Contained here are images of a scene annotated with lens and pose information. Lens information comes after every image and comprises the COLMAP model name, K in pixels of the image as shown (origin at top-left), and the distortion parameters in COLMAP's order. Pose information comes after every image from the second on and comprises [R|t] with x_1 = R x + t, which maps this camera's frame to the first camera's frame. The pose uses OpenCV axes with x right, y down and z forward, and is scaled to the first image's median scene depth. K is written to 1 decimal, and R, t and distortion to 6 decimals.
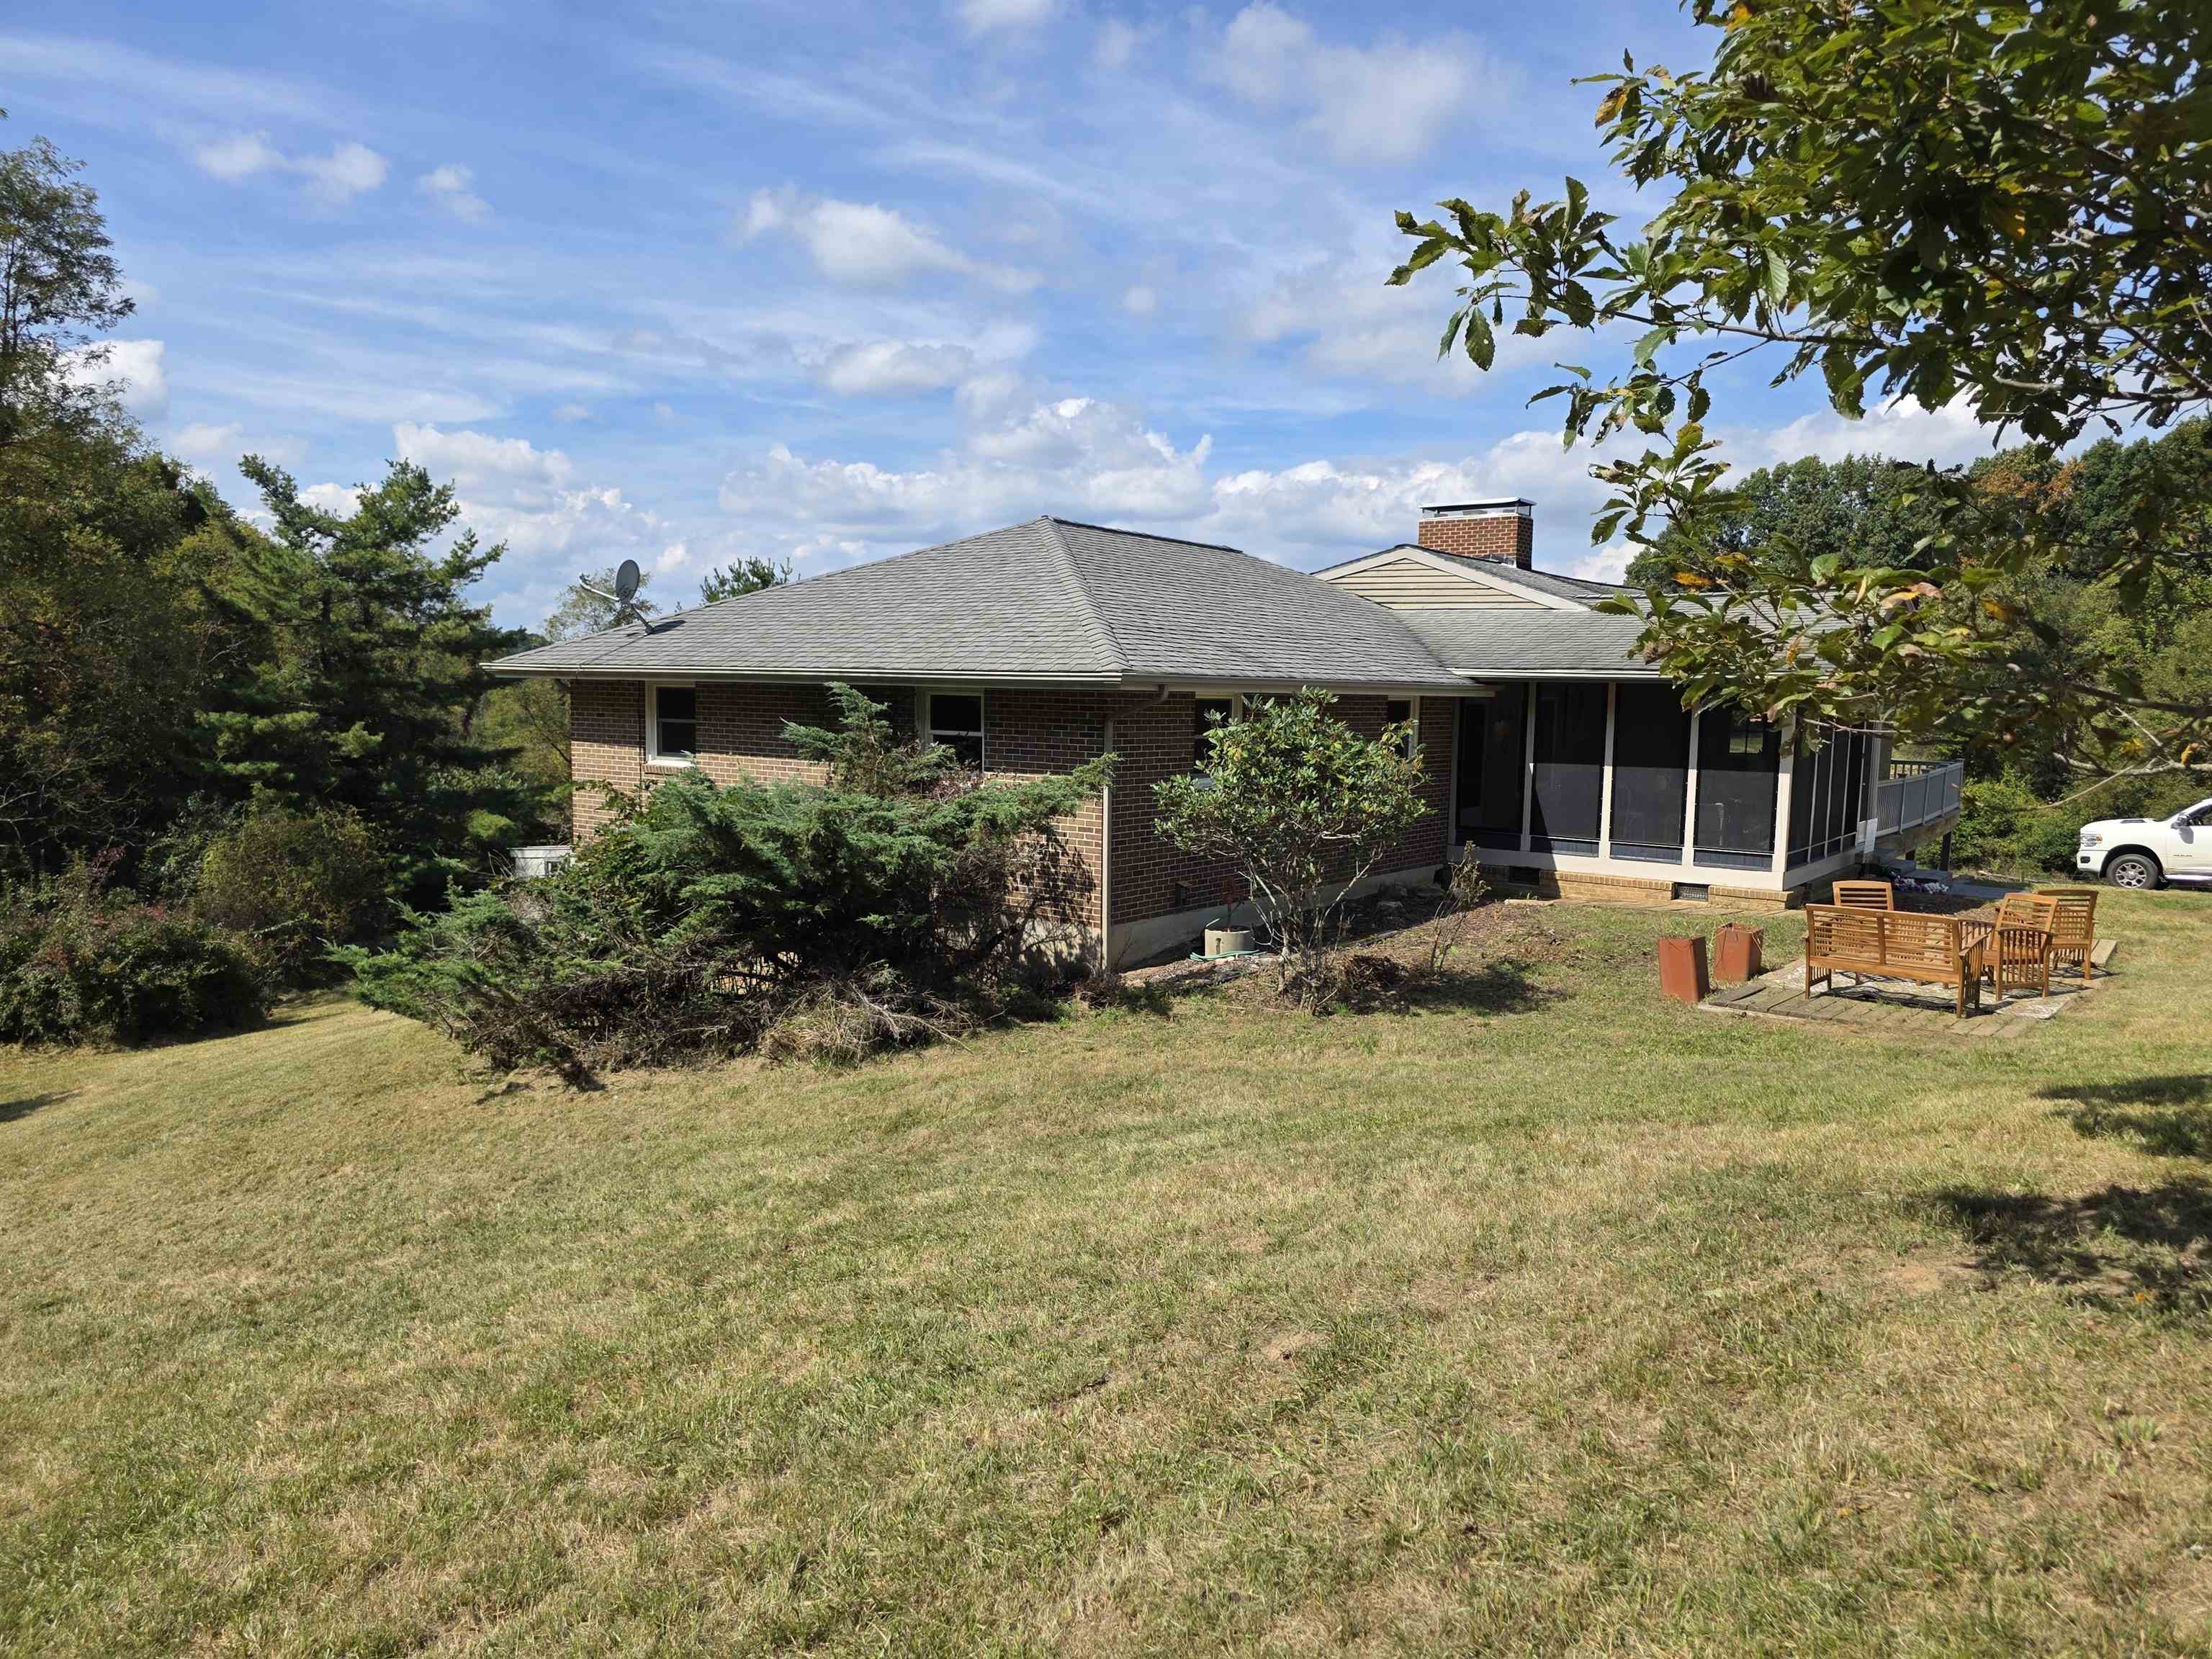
lens RADIAL K [[1499.8, 0, 1088.0], [0, 1499.8, 829.8], [0, 0, 1]] dist [0.069523, -0.058924]
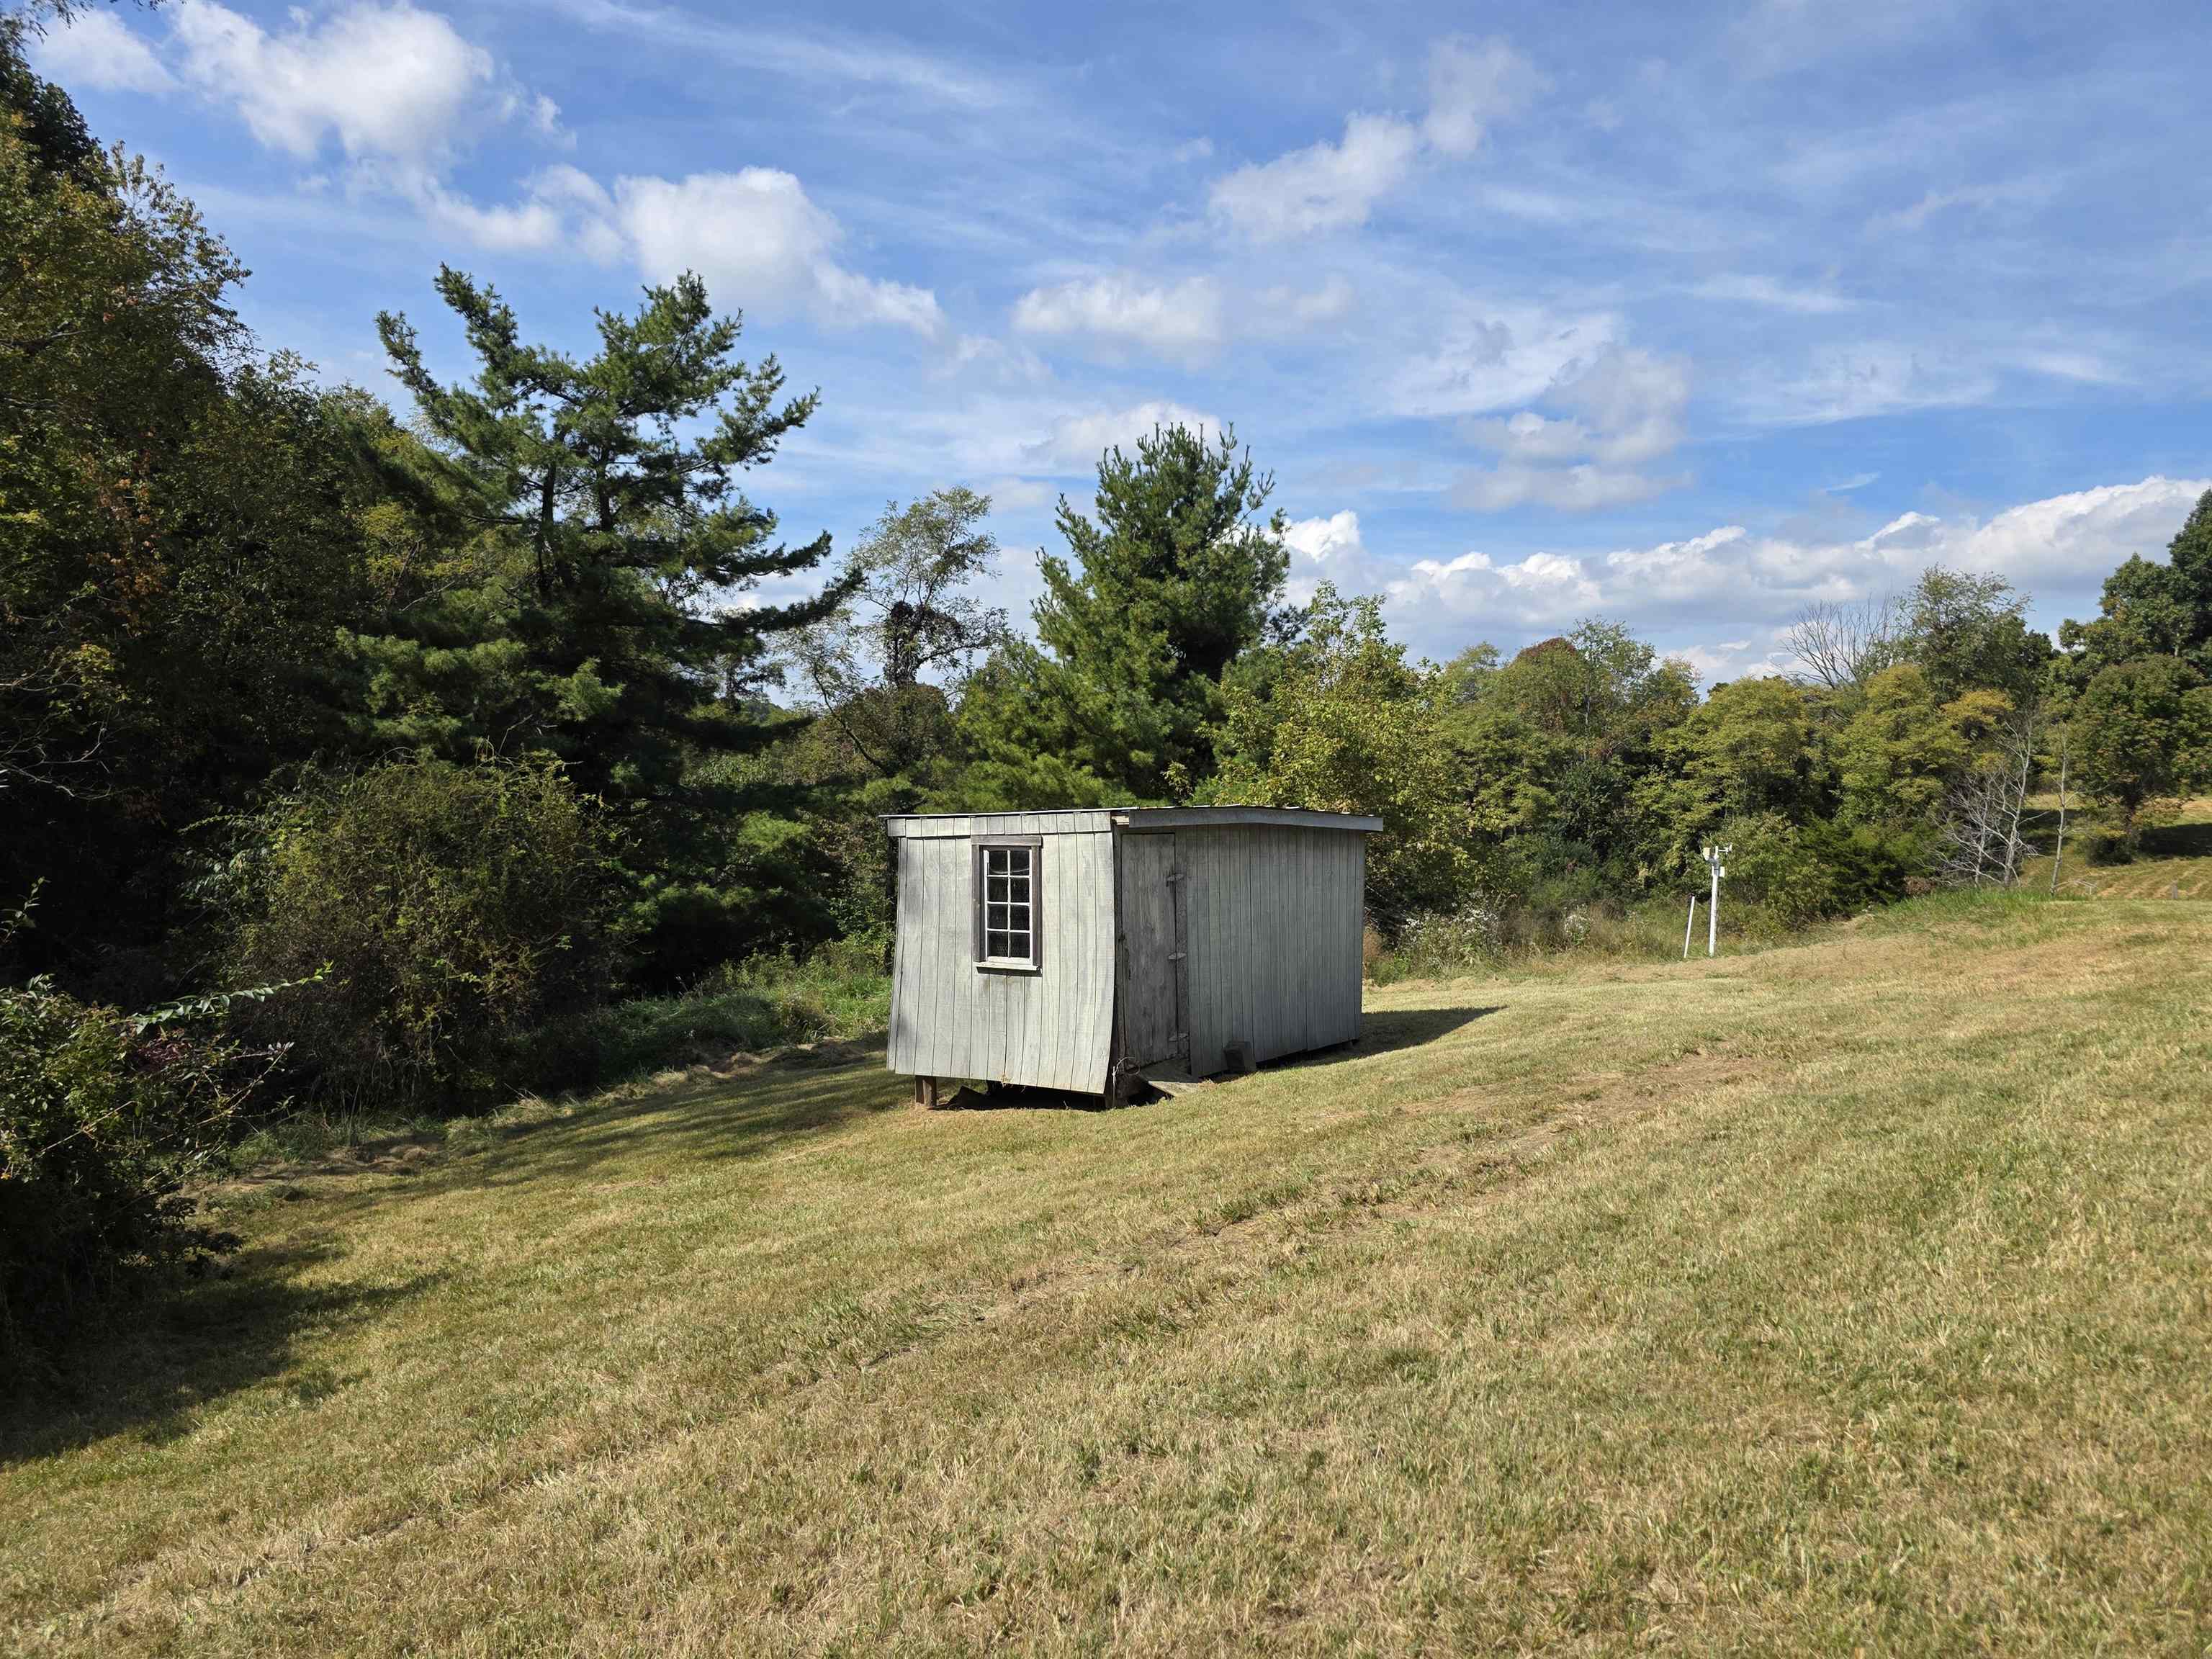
lens RADIAL K [[1499.8, 0, 1117.3], [0, 1499.8, 820.9], [0, 0, 1]] dist [0.069523, -0.058924]
pose [[0.993688, 0.021587, -0.110079, -0.182957], [-0.027320, 0.998333, -0.050843, 0.020109], [0.108798, 0.053530, 0.992622, 0.388239]]
